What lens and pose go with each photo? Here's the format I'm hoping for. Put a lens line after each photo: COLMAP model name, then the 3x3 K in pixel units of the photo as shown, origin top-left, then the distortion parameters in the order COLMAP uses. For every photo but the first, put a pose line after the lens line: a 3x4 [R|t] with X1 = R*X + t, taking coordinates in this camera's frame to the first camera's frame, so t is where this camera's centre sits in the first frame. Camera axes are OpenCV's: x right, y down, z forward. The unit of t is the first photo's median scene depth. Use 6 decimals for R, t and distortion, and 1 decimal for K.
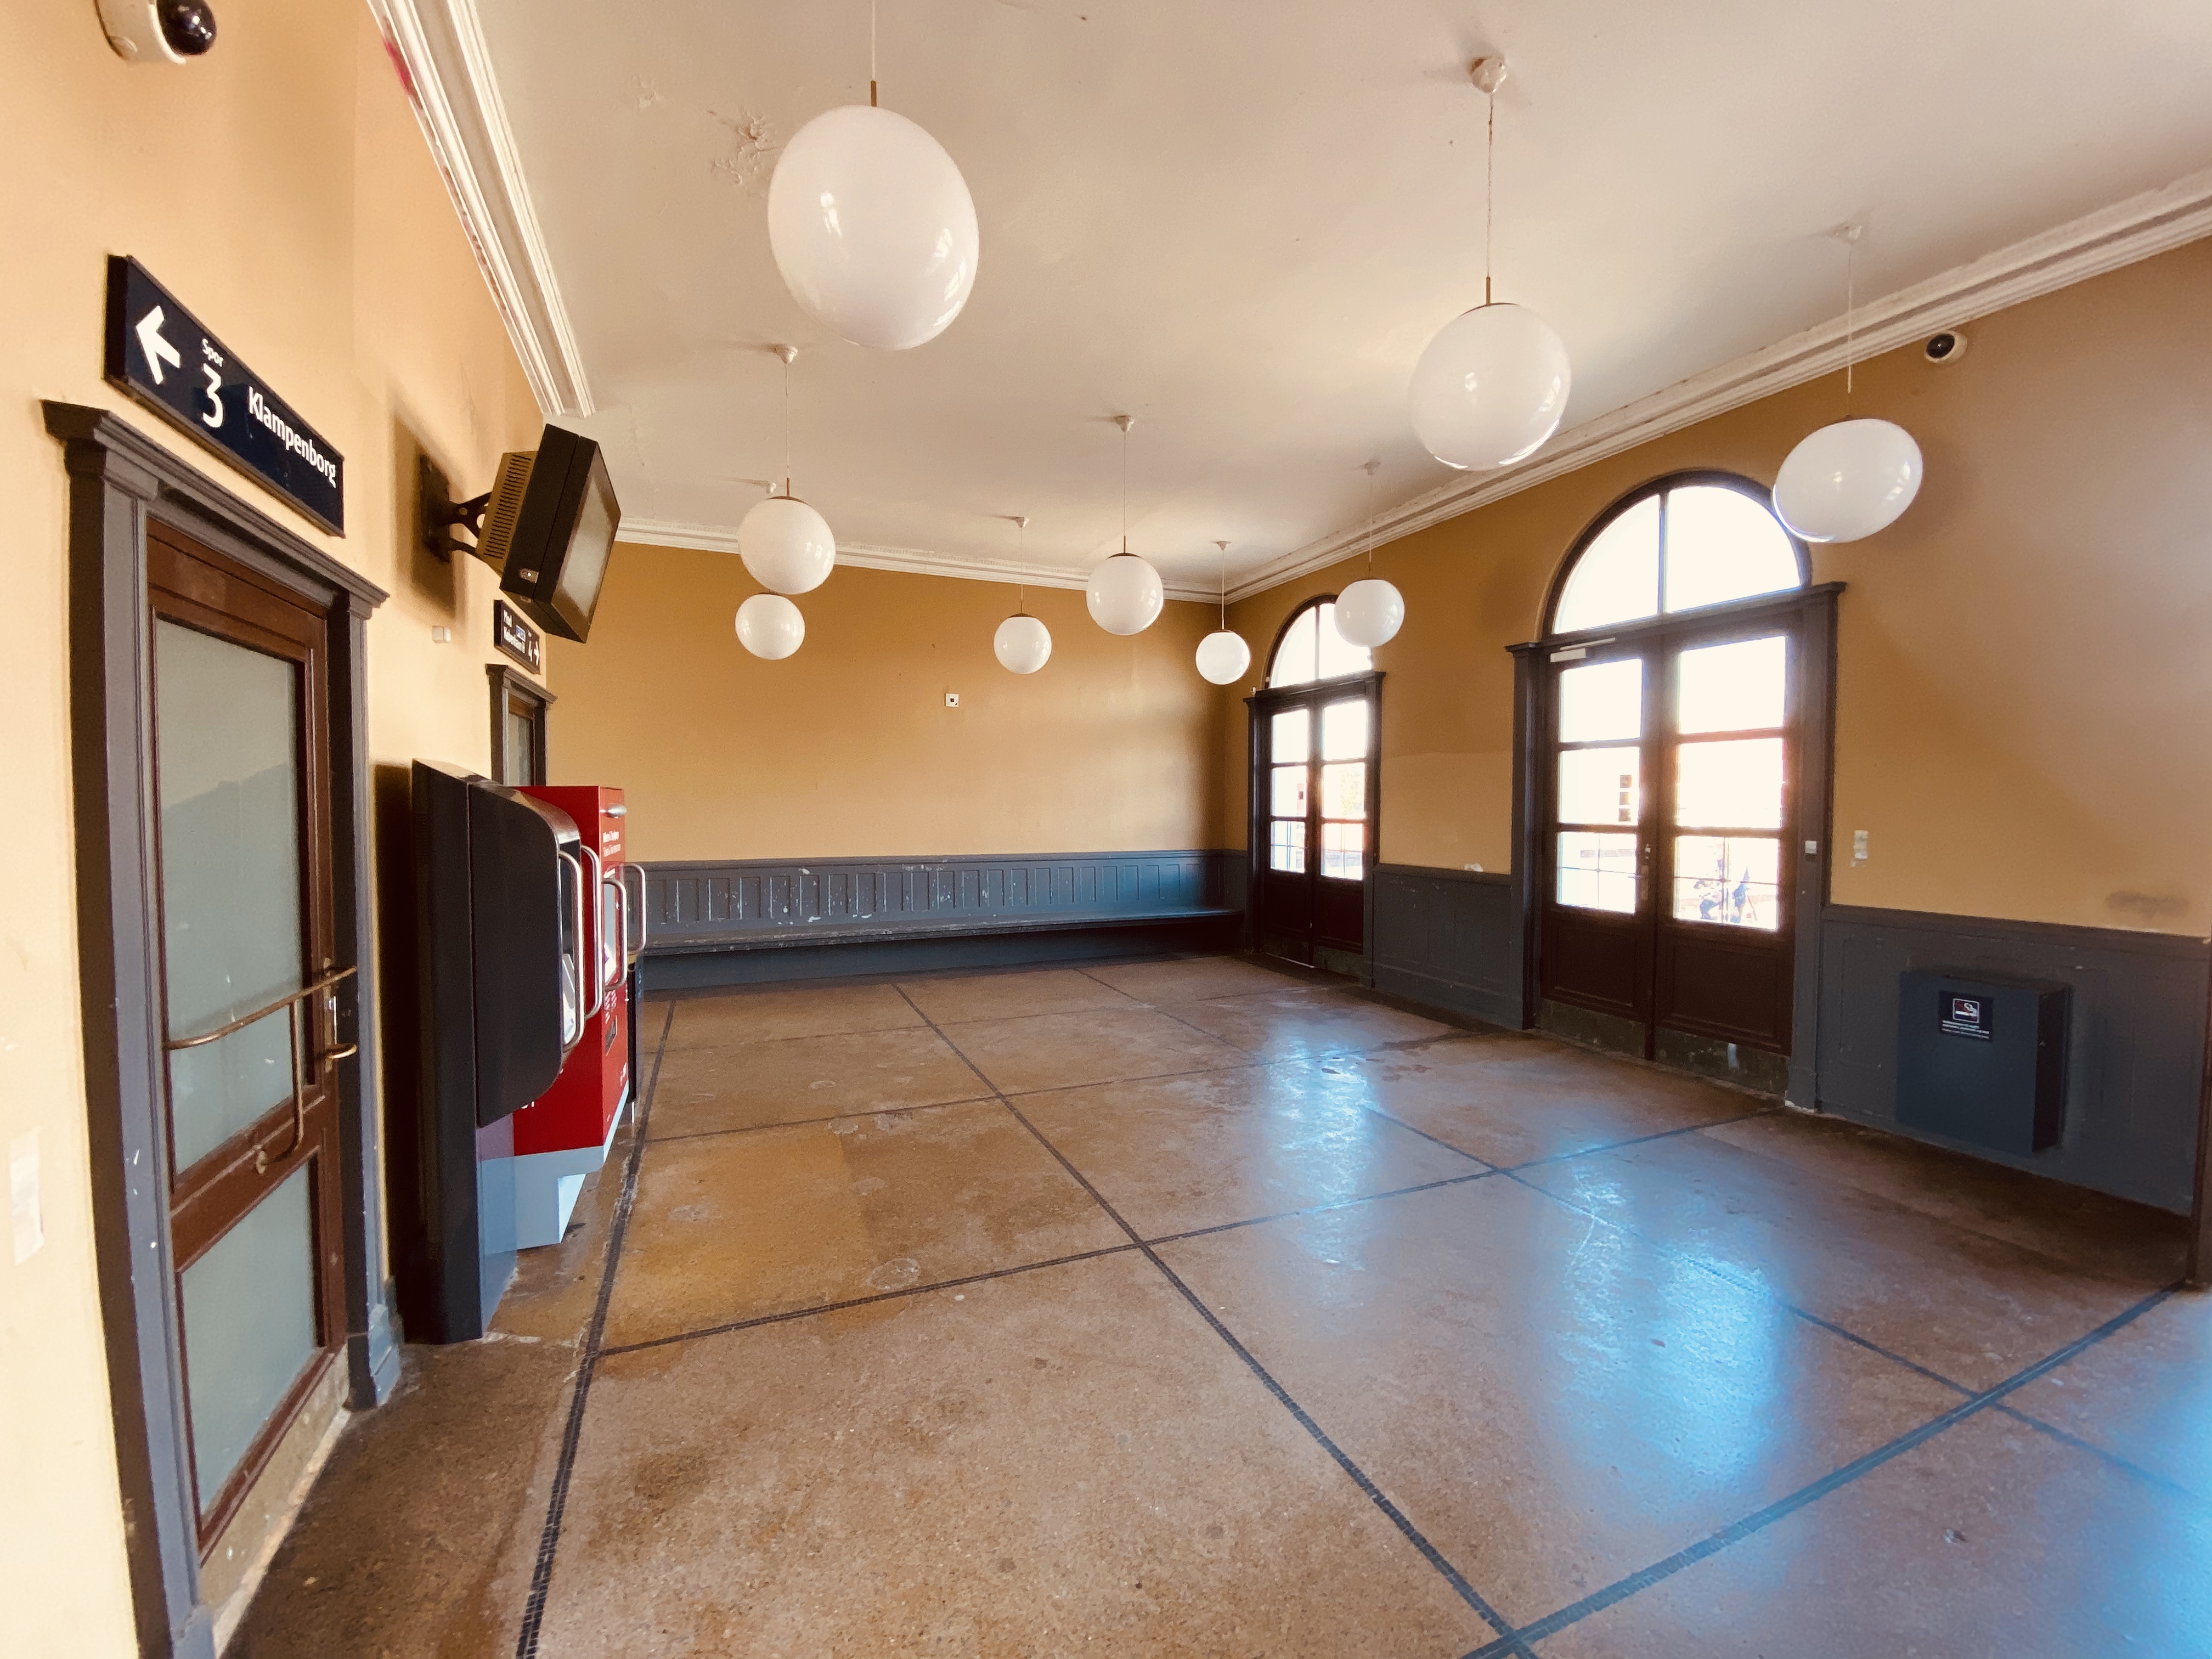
lens RADIAL K [[888.3, 0, 1104.7], [0, 888.3, 833.2], [0, 0, 1]] dist [0.039740, -0.033239]
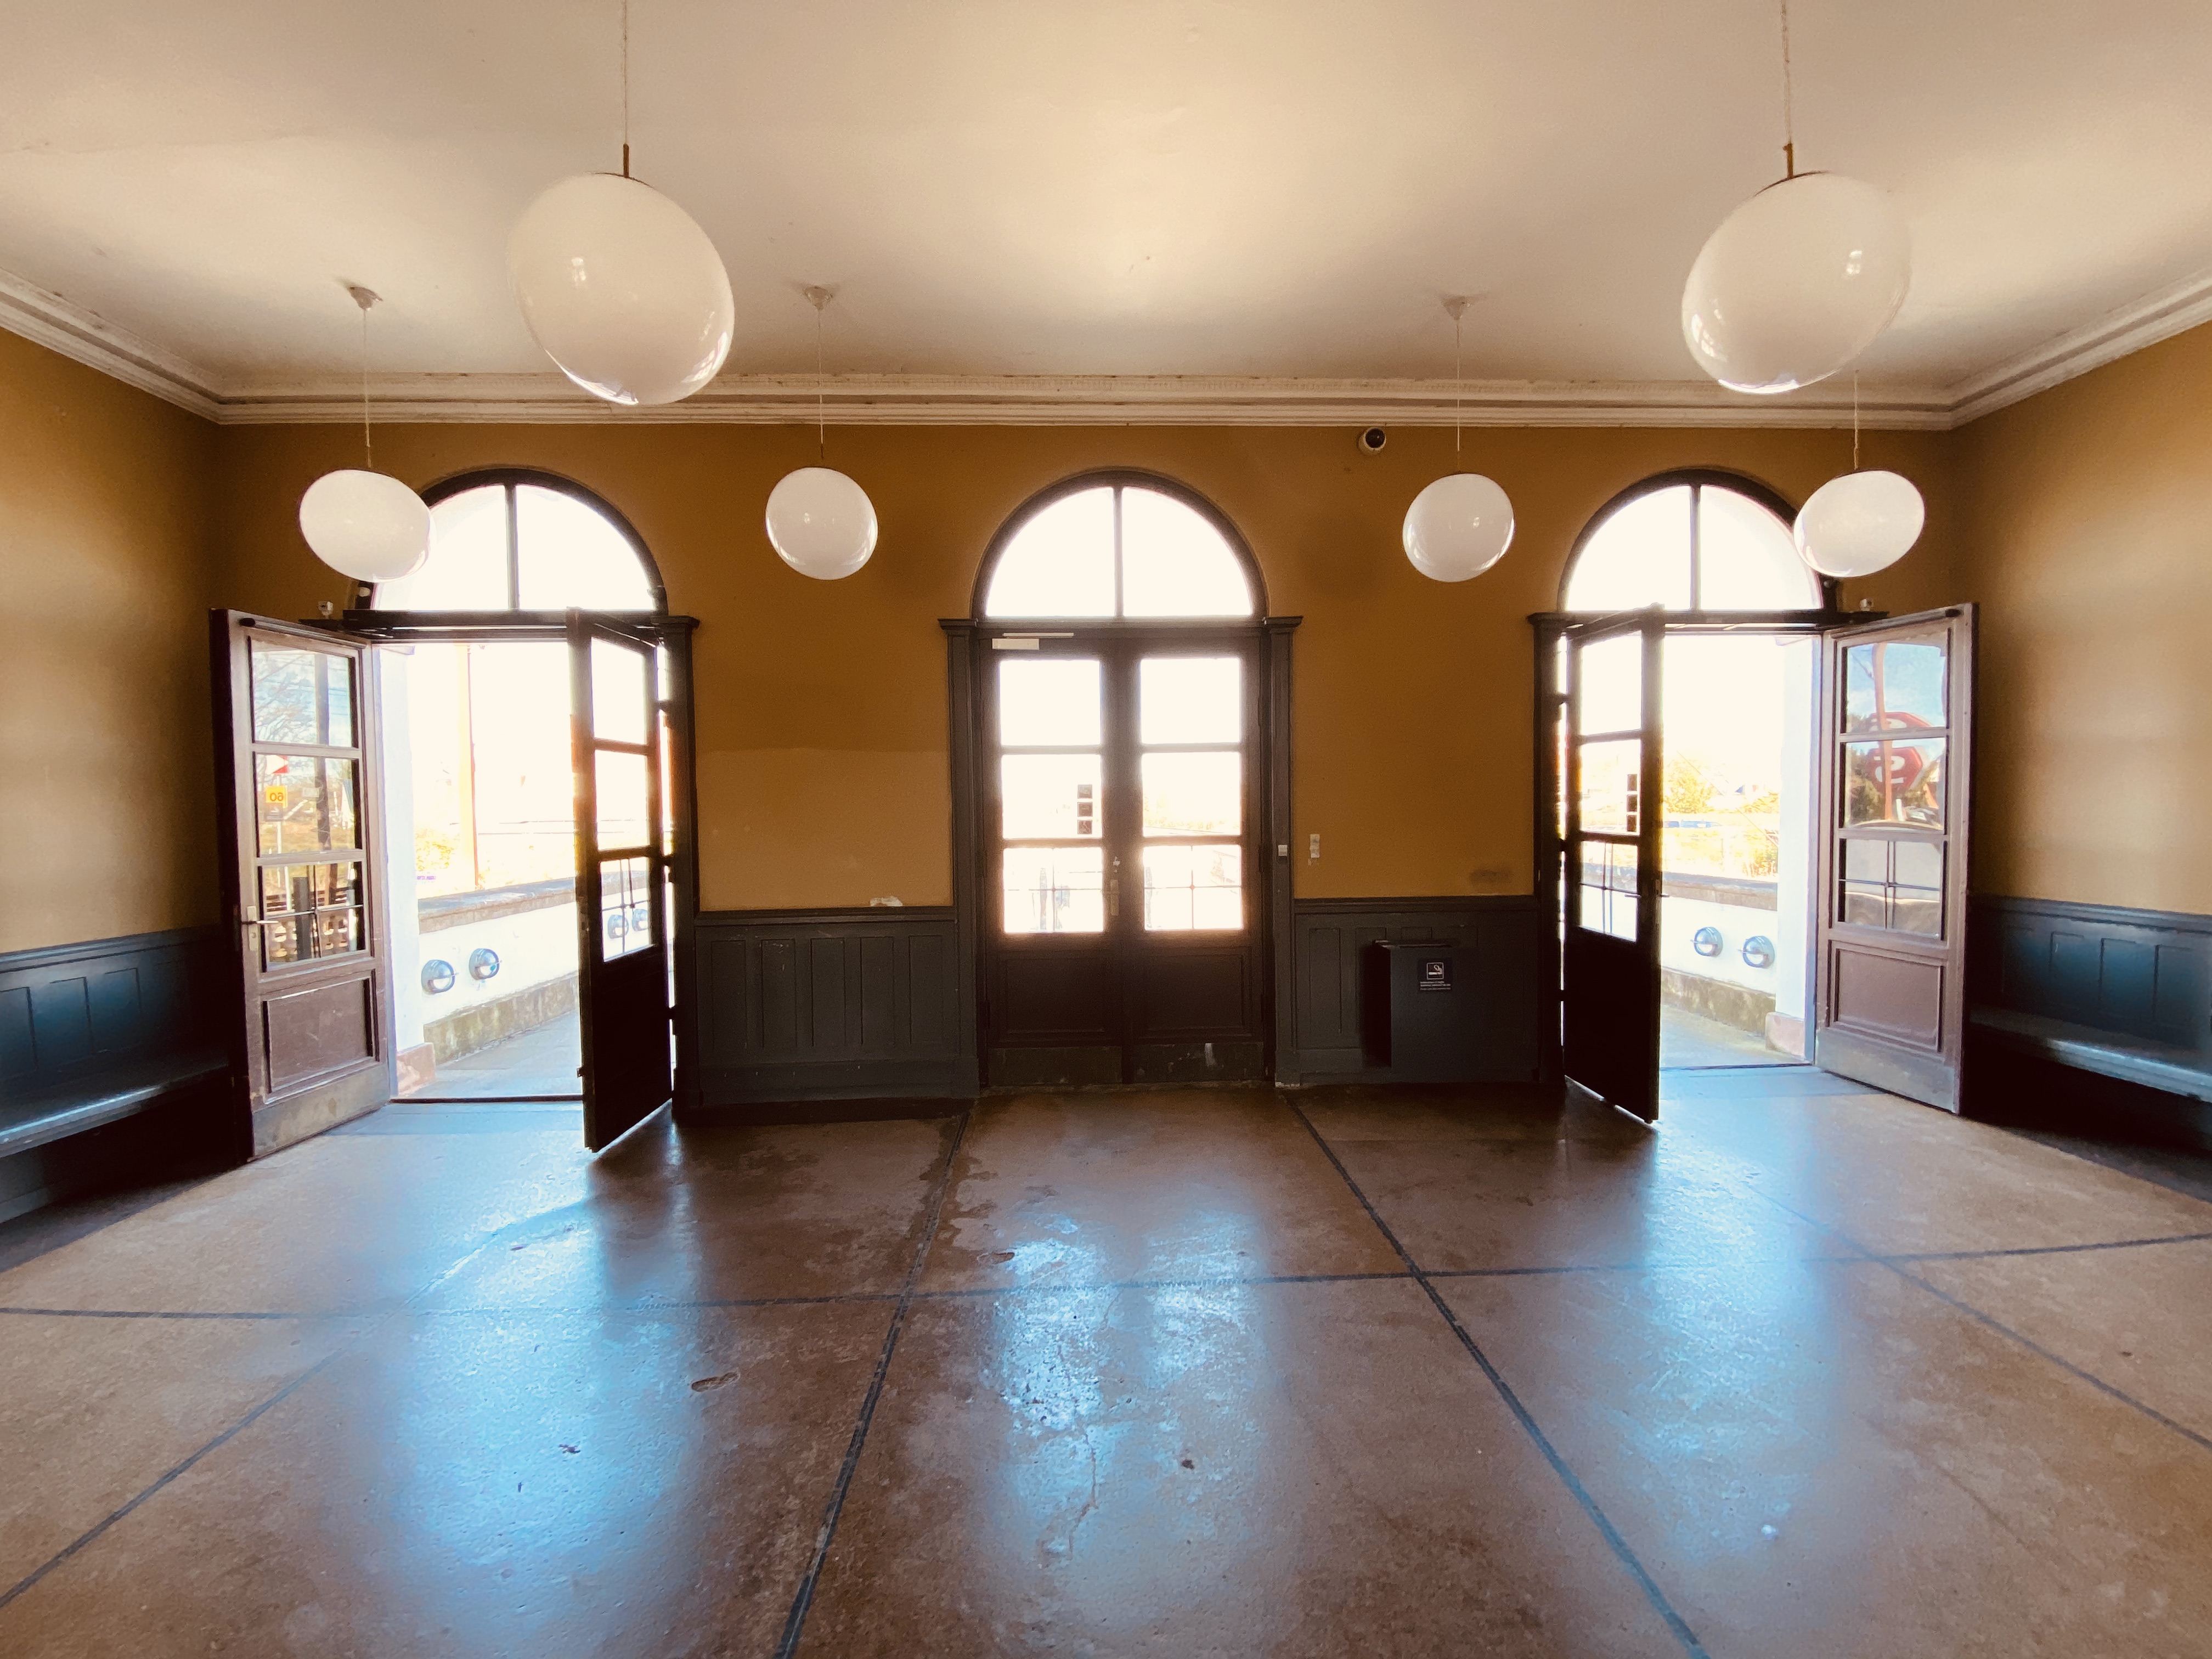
lens RADIAL K [[888.3, 0, 1104.7], [0, 888.3, 833.2], [0, 0, 1]] dist [0.039740, -0.033239]
pose [[0.358553, -0.033817, 0.932897, -0.297346], [0.047128, 0.998725, 0.018089, -0.033181], [-0.932319, 0.037479, 0.359690, 0.729509]]
